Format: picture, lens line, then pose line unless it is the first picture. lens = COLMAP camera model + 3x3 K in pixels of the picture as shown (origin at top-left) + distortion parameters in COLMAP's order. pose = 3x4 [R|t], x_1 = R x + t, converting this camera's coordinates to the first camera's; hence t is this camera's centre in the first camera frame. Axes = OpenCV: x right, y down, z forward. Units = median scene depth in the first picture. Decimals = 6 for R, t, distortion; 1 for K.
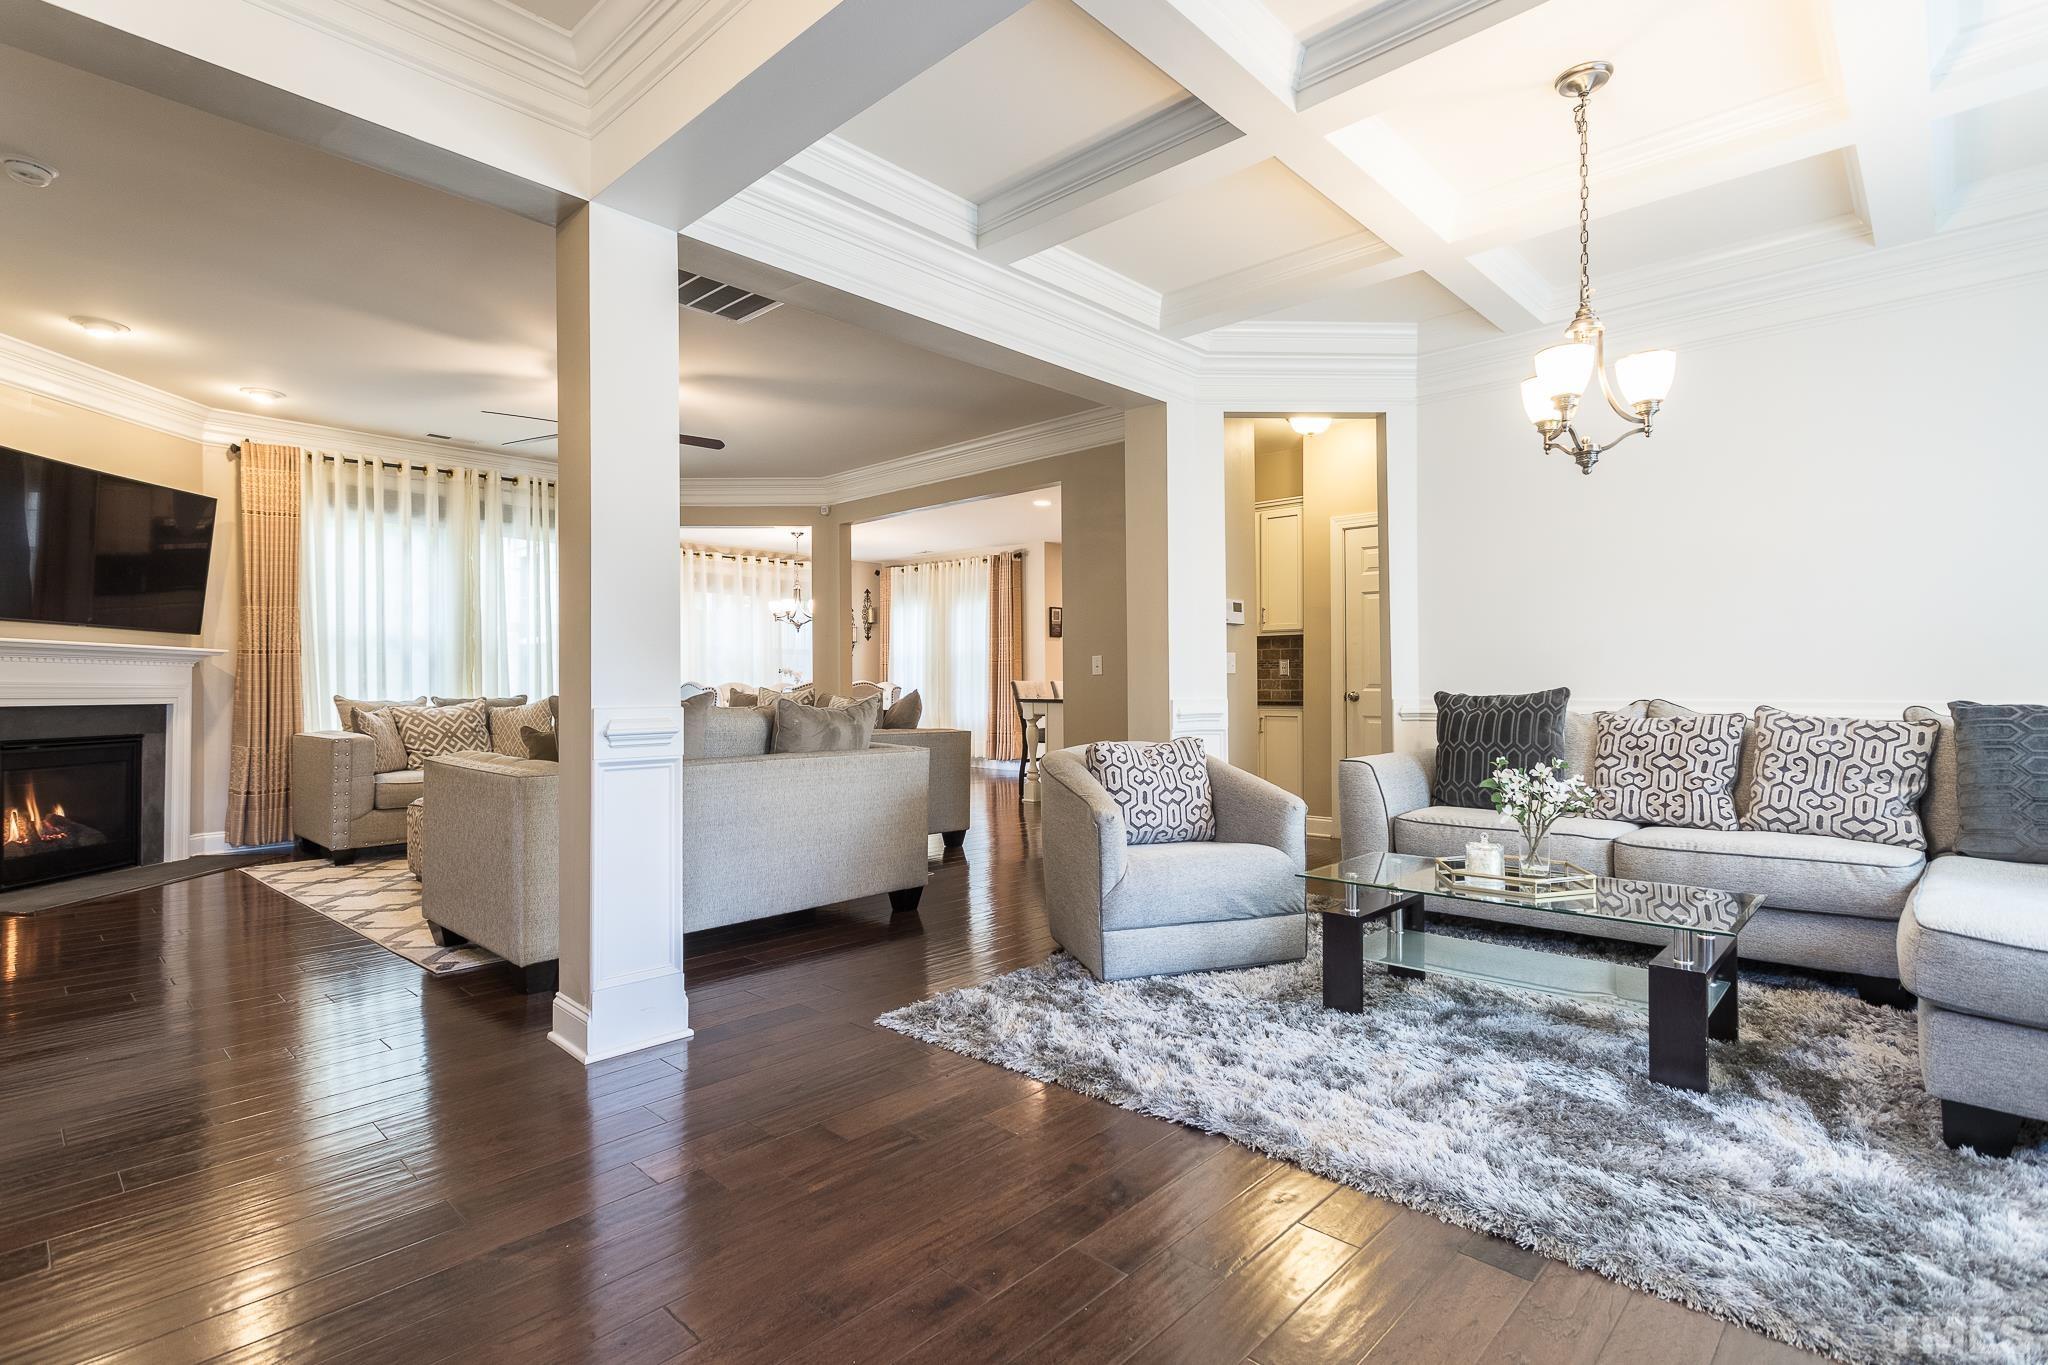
lens RADIAL K [[984.7, 0, 1046.4], [0, 984.7, 677.3], [0, 0, 1]] dist [0.002610, 0.002184]
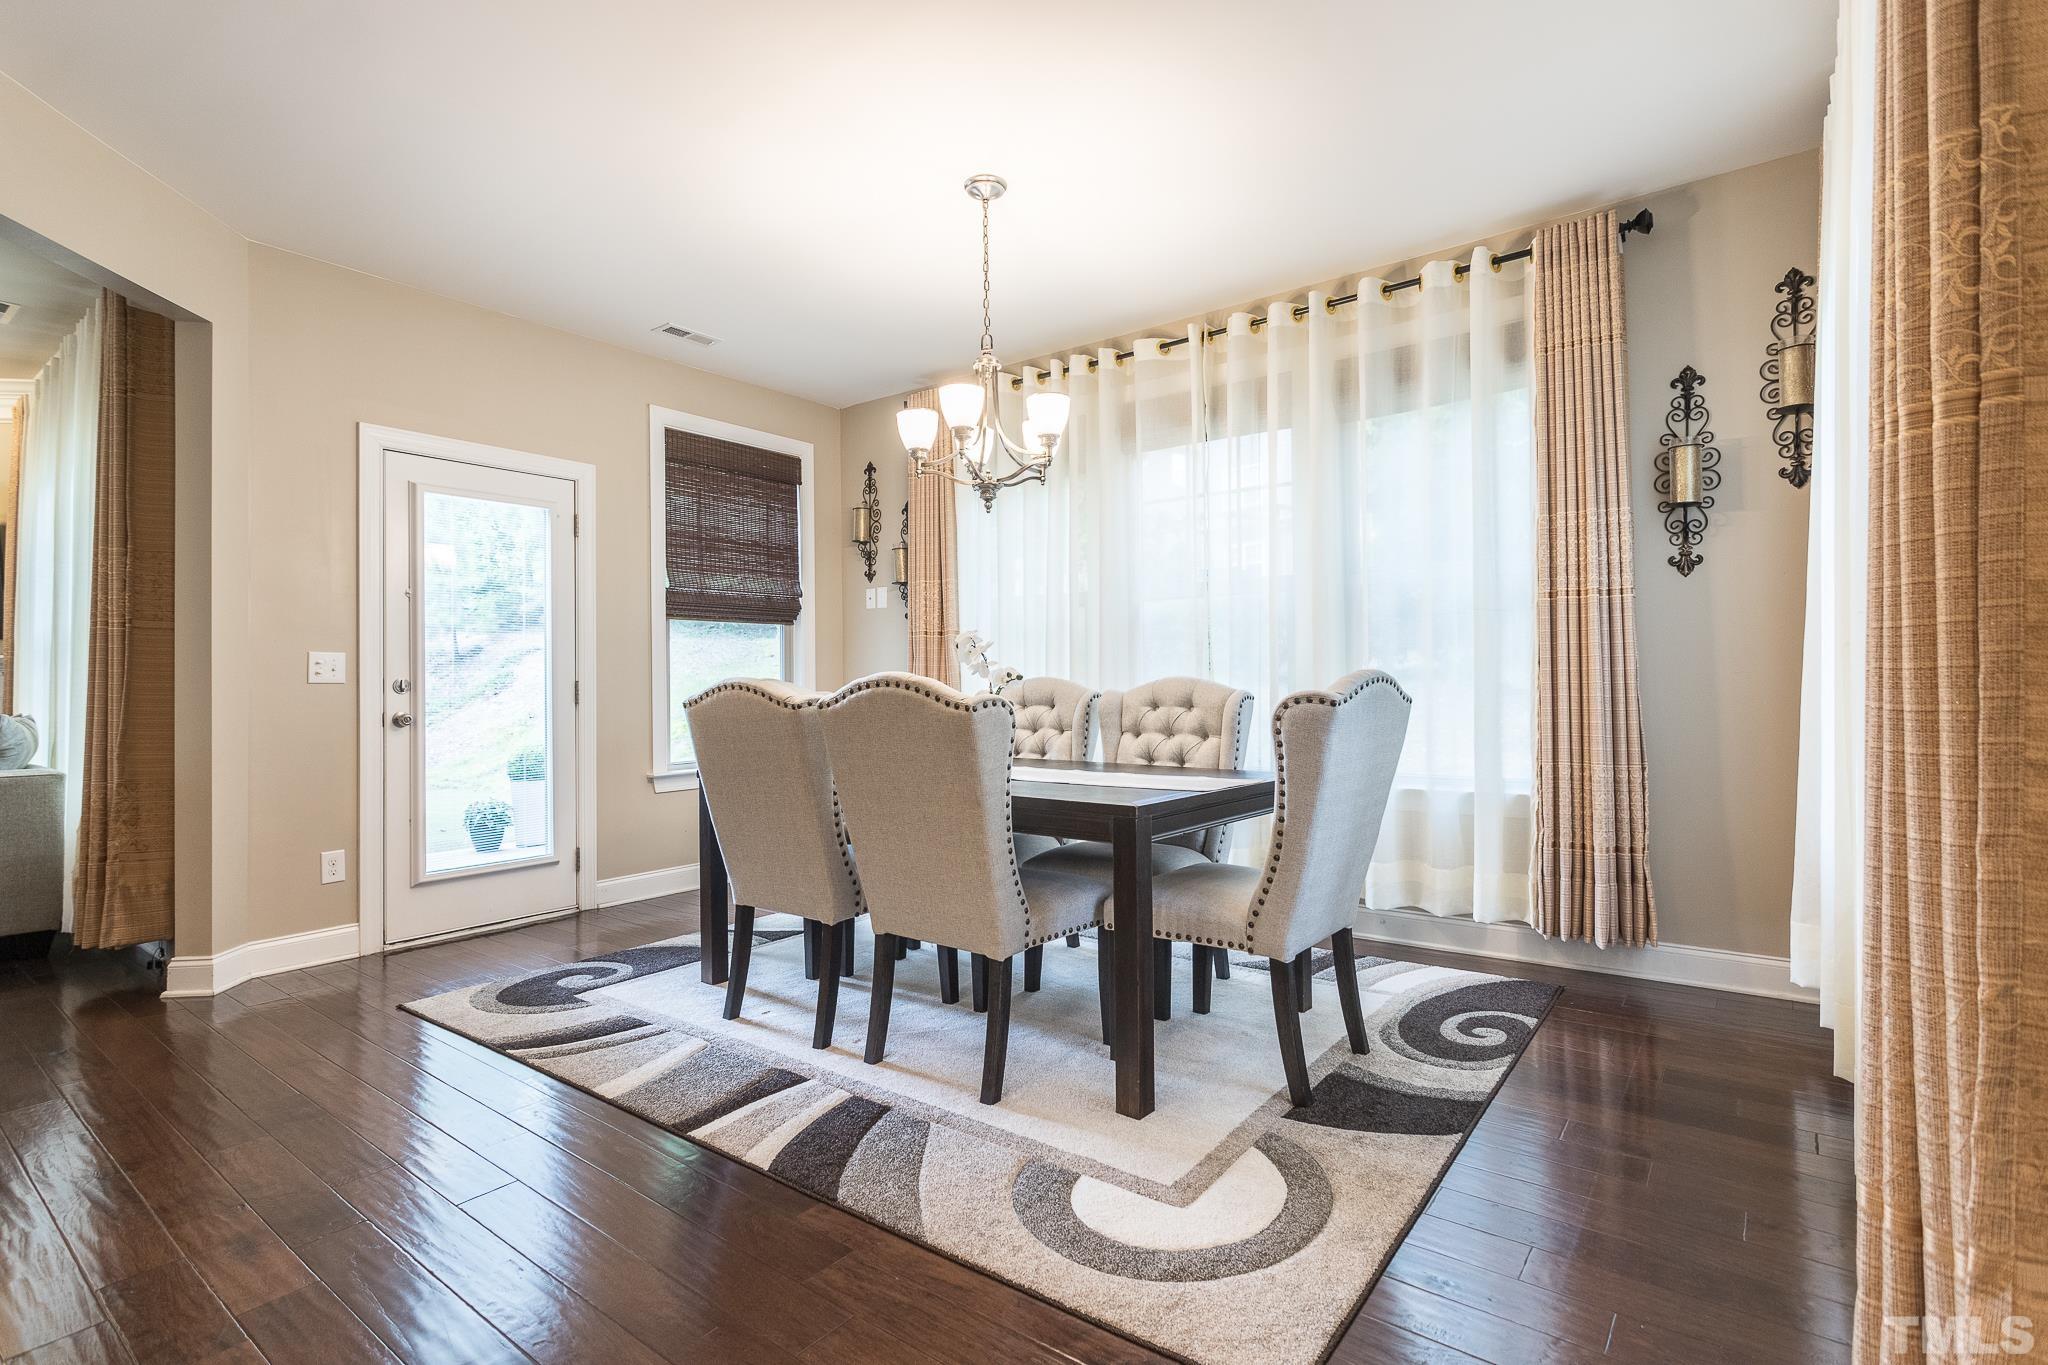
lens RADIAL K [[984.7, 0, 1023.4], [0, 984.7, 654.2], [0, 0, 1]] dist [0.002610, 0.002184]
pose [[0.066899, -0.025886, -0.997424, 0.067483], [0.021293, 0.999473, -0.024511, 0.007202], [0.997533, -0.019598, 0.067415, 1.321580]]
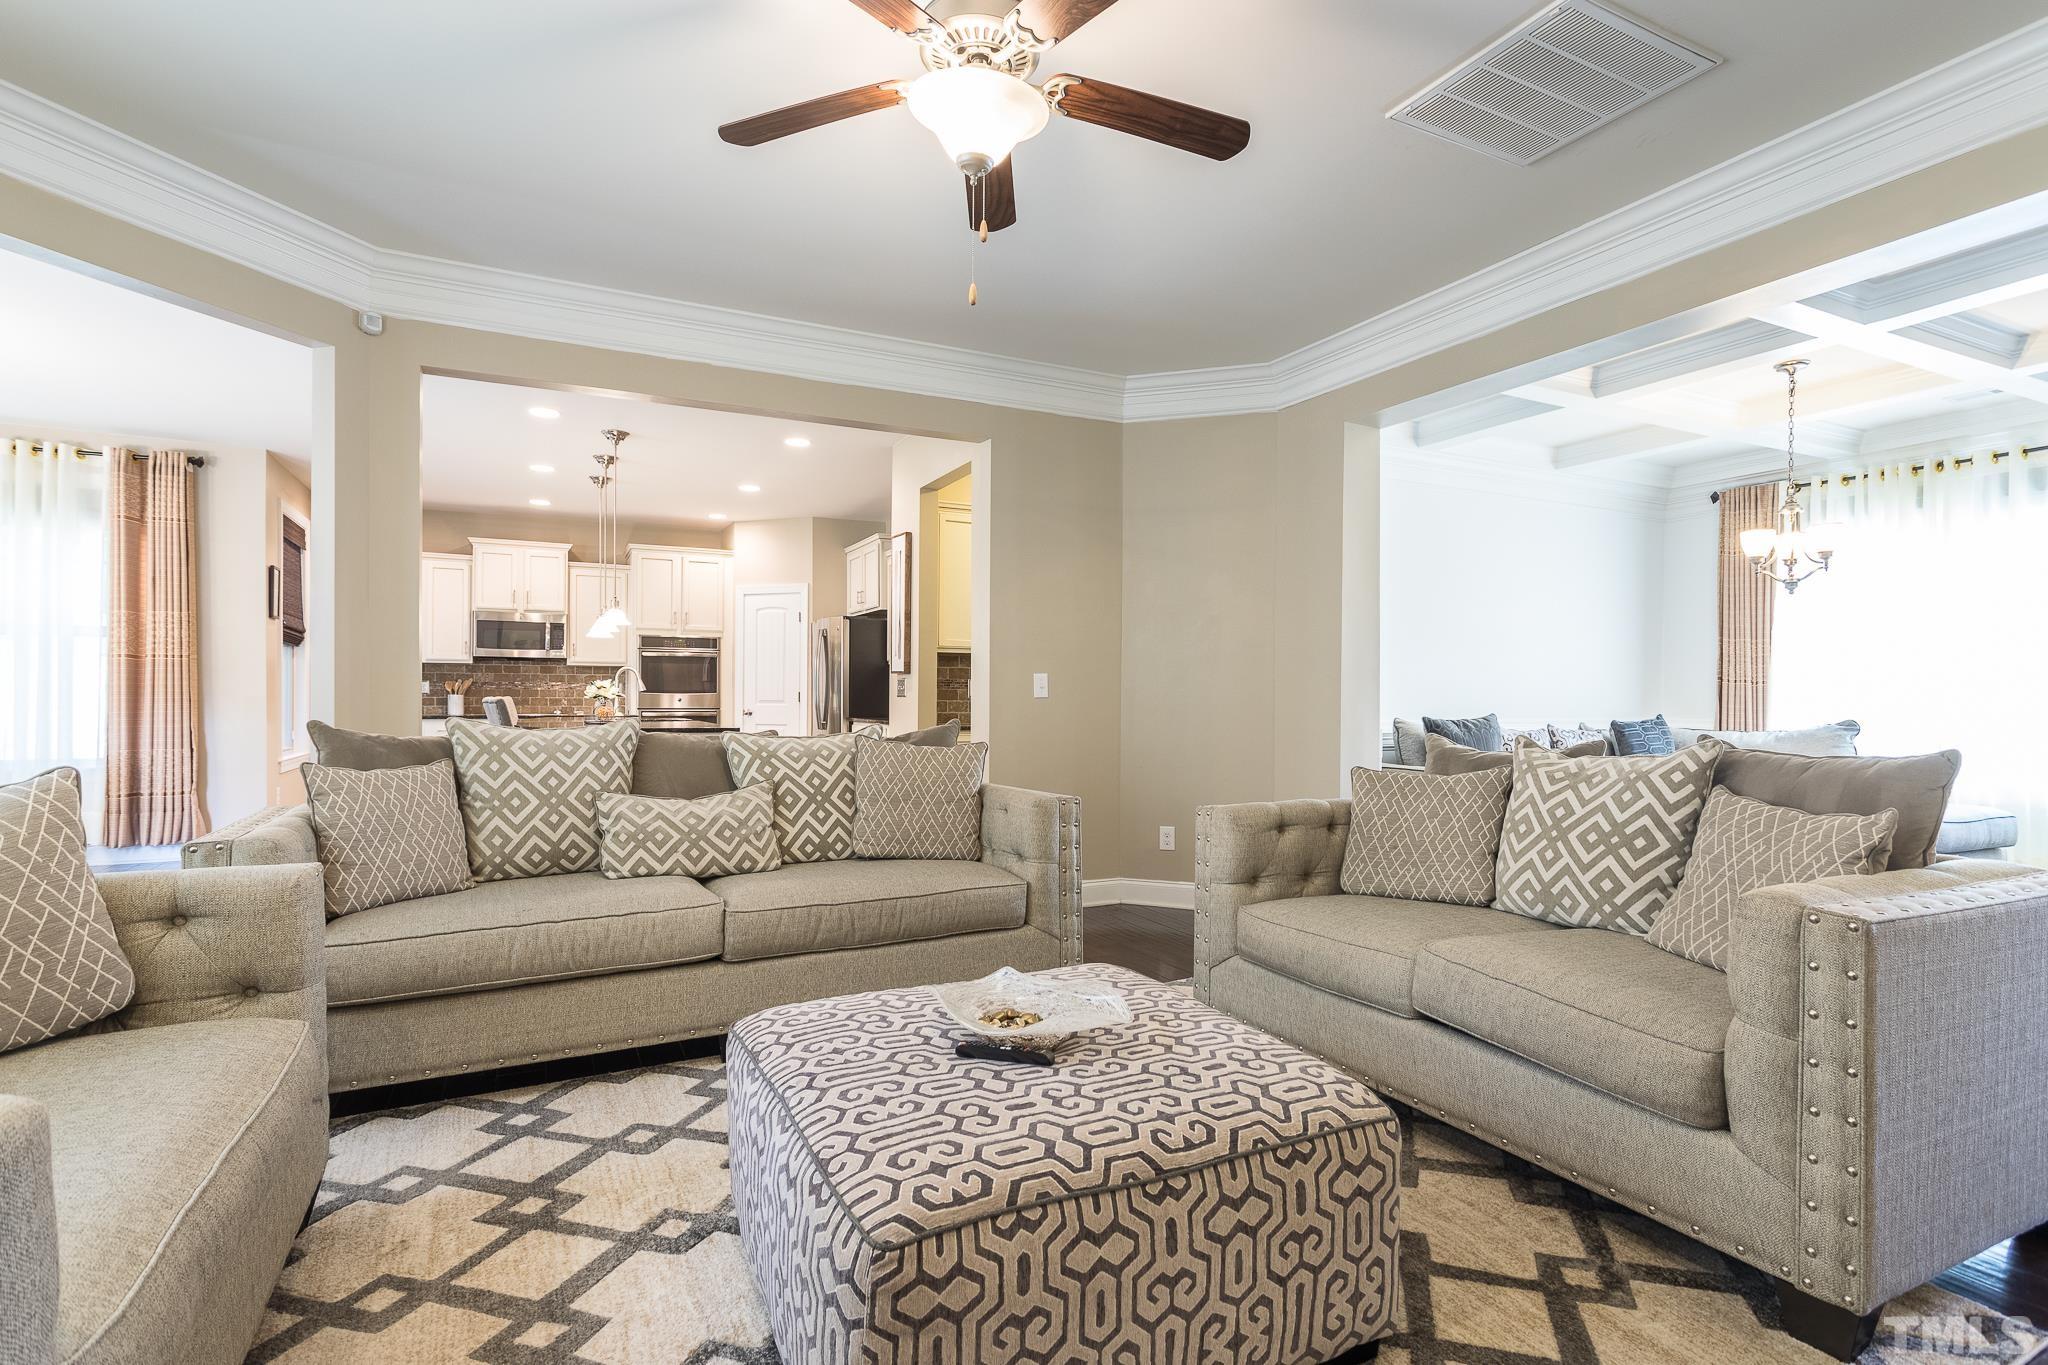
lens RADIAL K [[984.7, 0, 1036.0], [0, 984.7, 692.3], [0, 0, 1]] dist [0.002610, 0.002184]
pose [[0.364459, 0.010481, 0.931161, -0.526737], [-0.014655, 0.999877, -0.005518, -0.002048], [-0.931104, -0.011635, 0.364568, 0.542054]]
